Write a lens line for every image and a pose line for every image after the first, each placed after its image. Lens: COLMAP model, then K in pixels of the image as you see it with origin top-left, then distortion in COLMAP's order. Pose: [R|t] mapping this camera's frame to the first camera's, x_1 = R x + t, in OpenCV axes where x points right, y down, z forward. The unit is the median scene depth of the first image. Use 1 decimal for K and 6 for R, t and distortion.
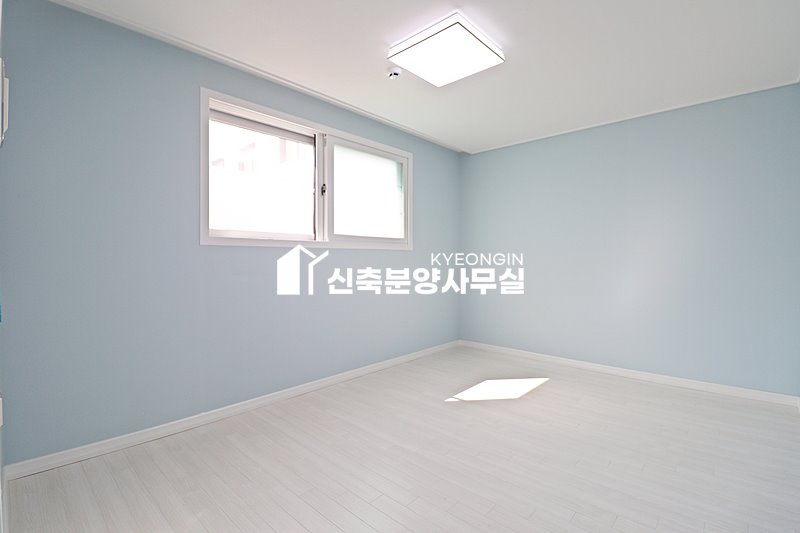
lens RADIAL K [[371.4, 0, 399.6], [0, 371.4, 261.6], [0, 0, 1]] dist [-0.000793, -0.013959]
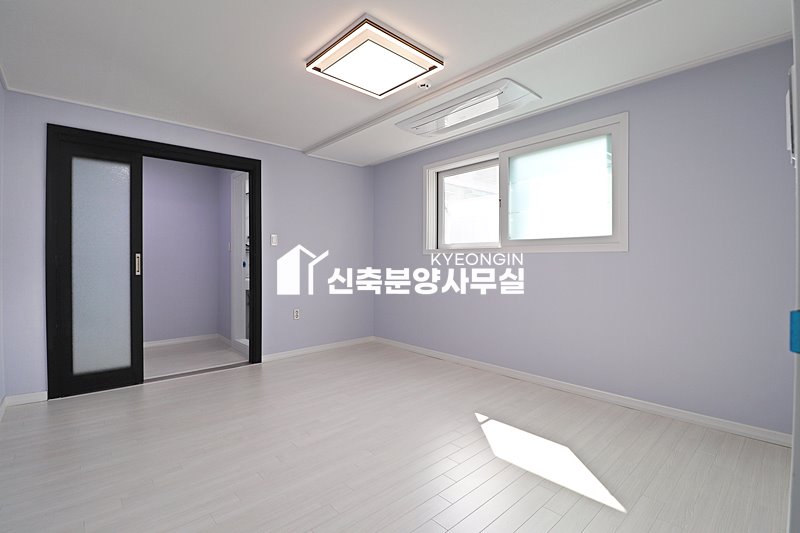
lens RADIAL K [[371.4, 0, 399.6], [0, 371.4, 261.6], [0, 0, 1]] dist [-0.000793, -0.013959]
pose [[-0.081960, 0.005752, -0.996619, 0.885262], [-0.001795, 0.999981, 0.005919, -0.015225], [0.996634, 0.002274, -0.081948, 0.726769]]
